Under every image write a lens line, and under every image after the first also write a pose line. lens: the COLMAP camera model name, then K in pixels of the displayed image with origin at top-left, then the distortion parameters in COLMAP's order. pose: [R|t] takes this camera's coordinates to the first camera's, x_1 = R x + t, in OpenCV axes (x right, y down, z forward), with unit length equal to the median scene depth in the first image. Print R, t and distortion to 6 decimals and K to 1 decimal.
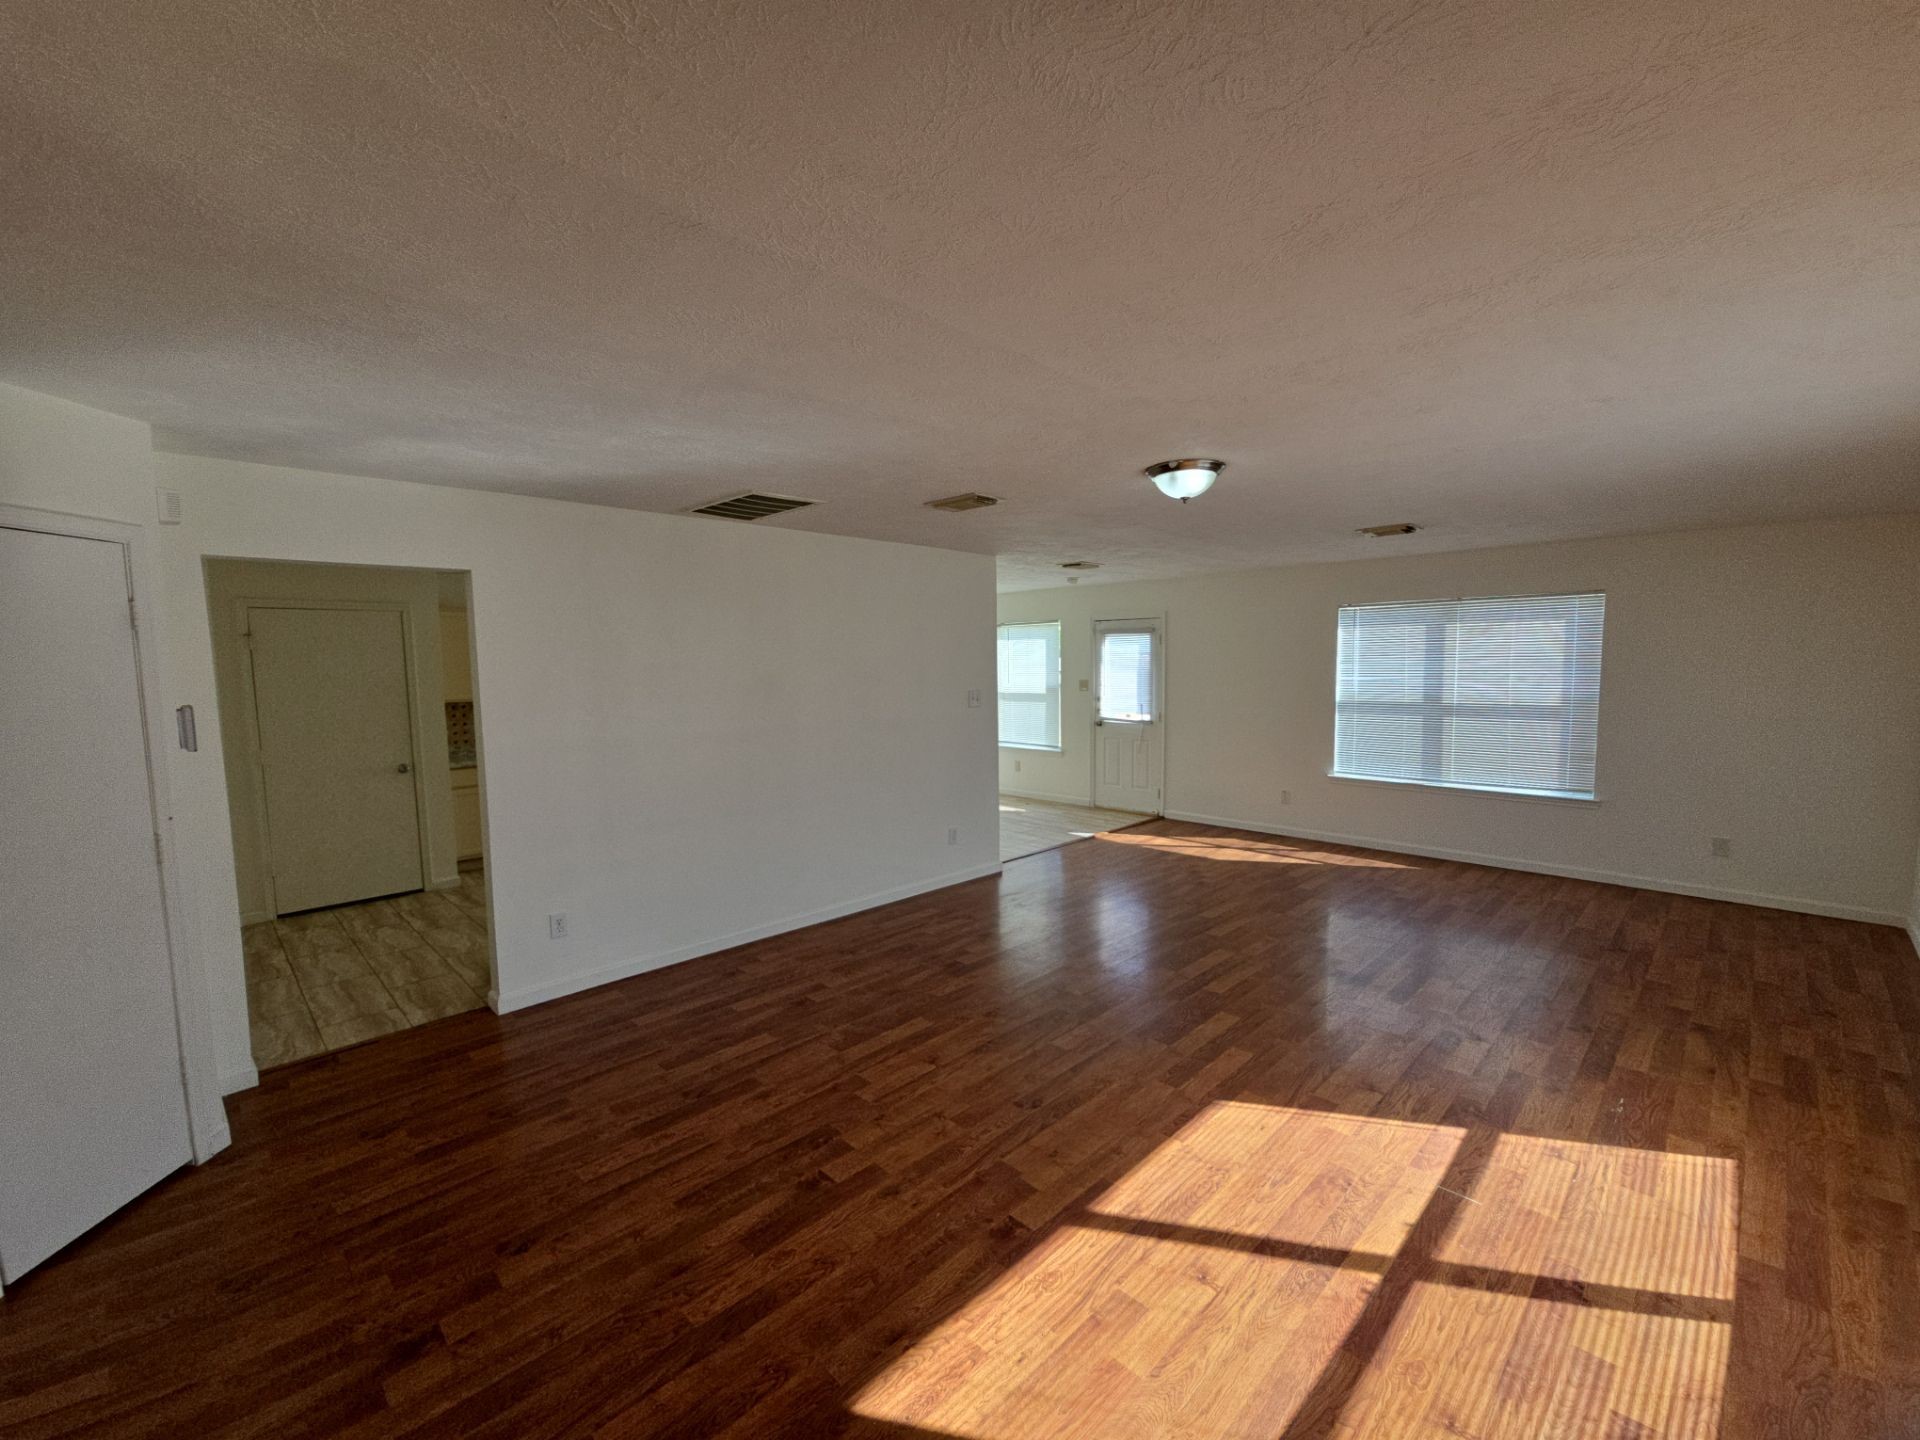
lens RADIAL K [[800.7, 0, 970.8], [0, 800.7, 703.1], [0, 0, 1]] dist [0.017682, -0.012225]
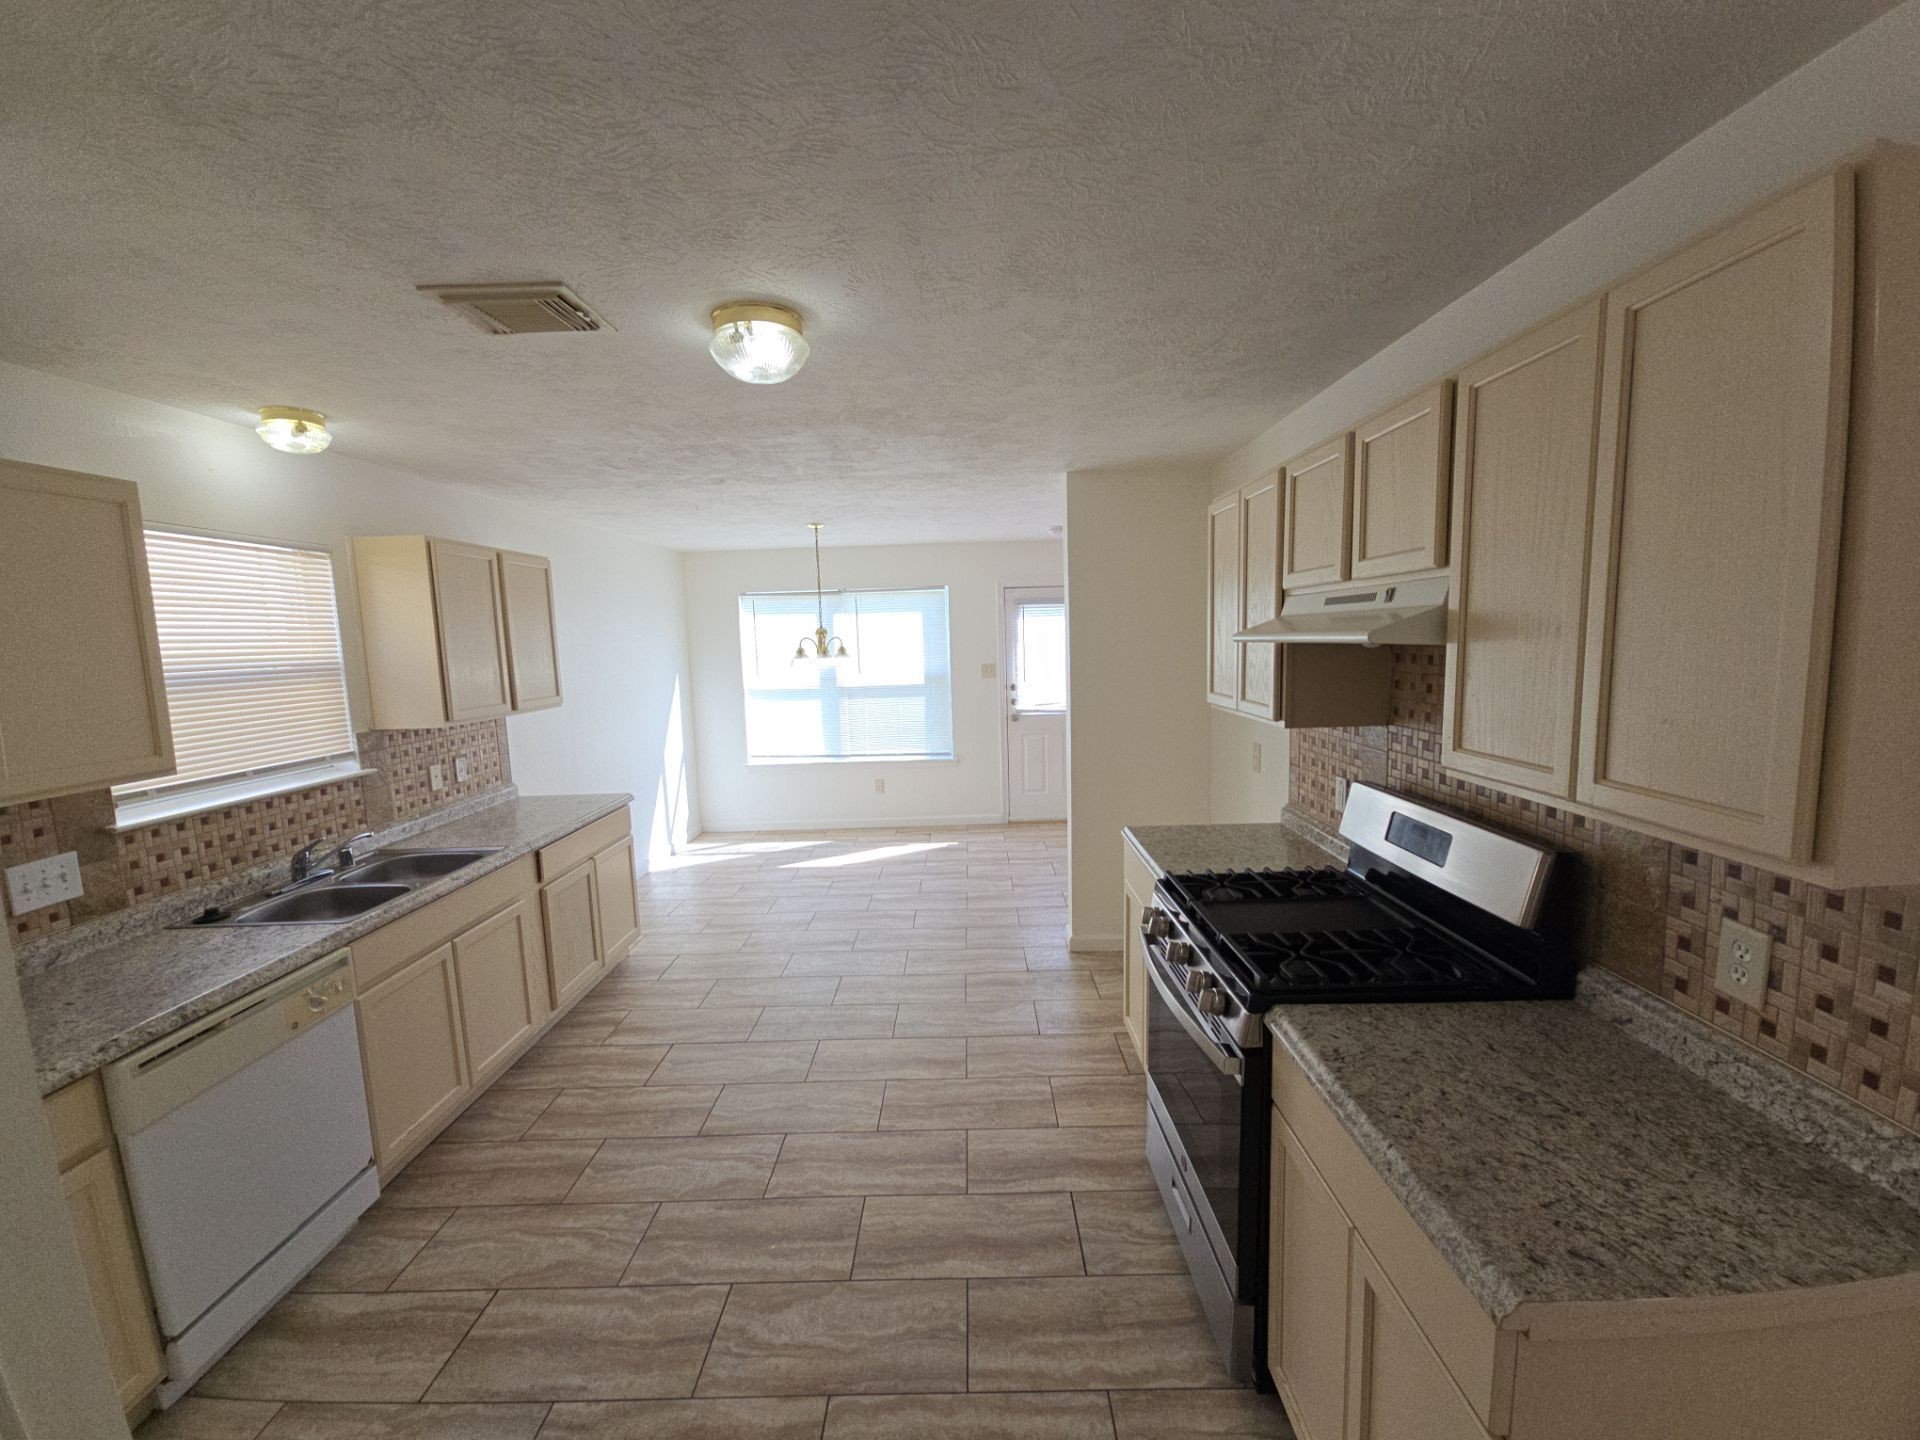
lens RADIAL K [[784.9, 0, 947.4], [0, 784.9, 720.5], [0, 0, 1]] dist [0.000395, -0.000041]
pose [[0.728491, -0.085077, 0.679752, -0.966950], [0.060664, 0.996372, 0.059691, -0.051696], [-0.682364, -0.002247, 0.731009, 1.105767]]
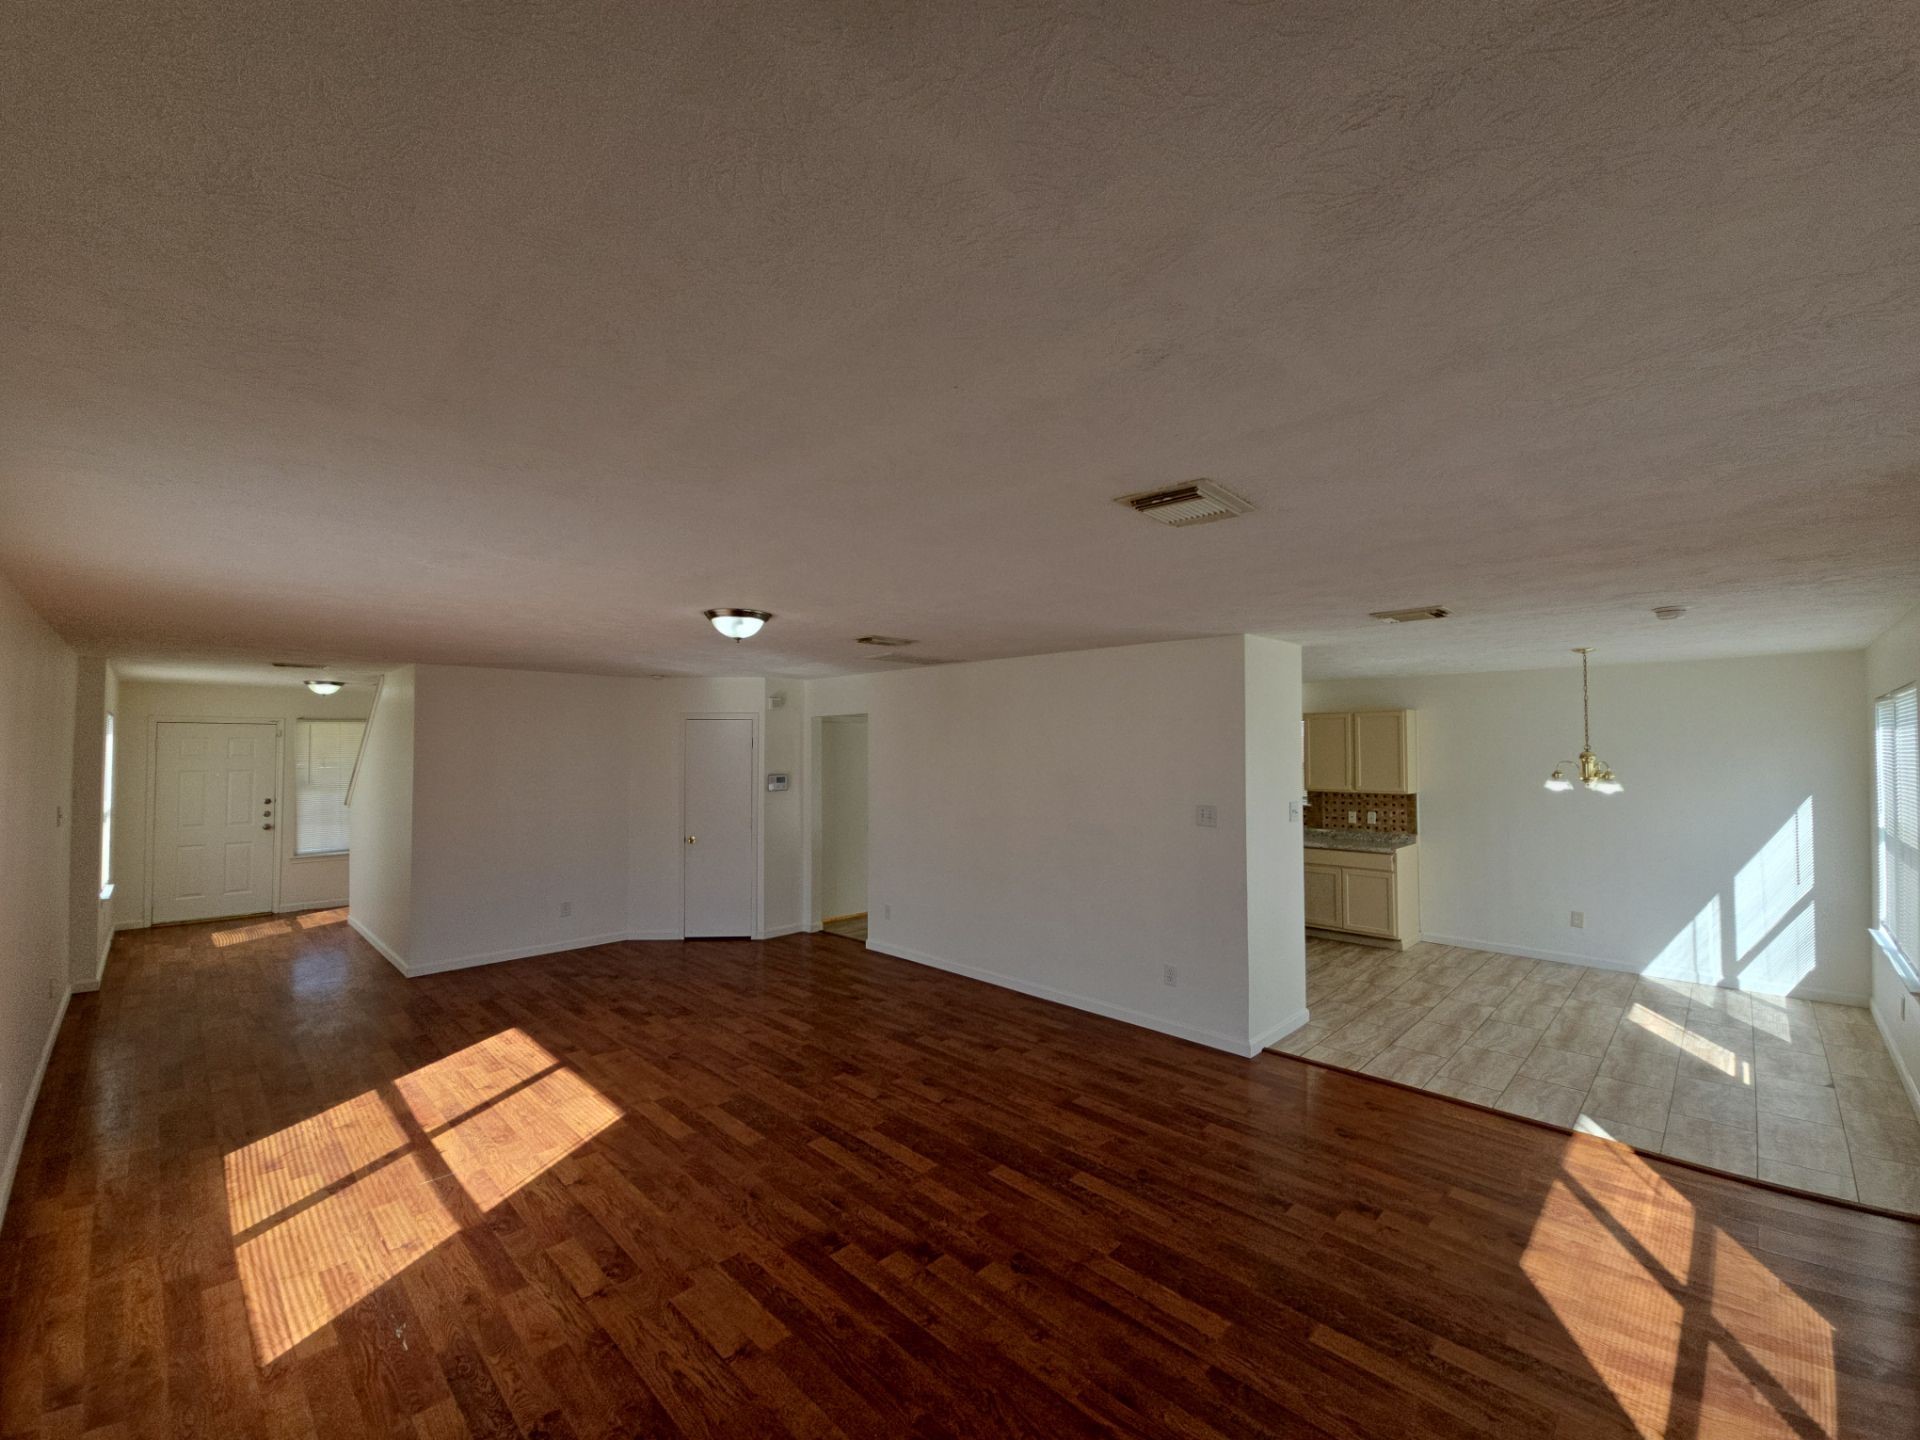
lens RADIAL K [[781.6, 0, 956.4], [0, 781.6, 733.4], [0, 0, 1]] dist [0.014697, -0.011748]
pose [[-0.004802, -0.009874, -0.999940, 1.251143], [-0.052845, 0.998557, -0.009607, -0.107678], [0.998591, 0.052795, -0.005317, 1.195192]]
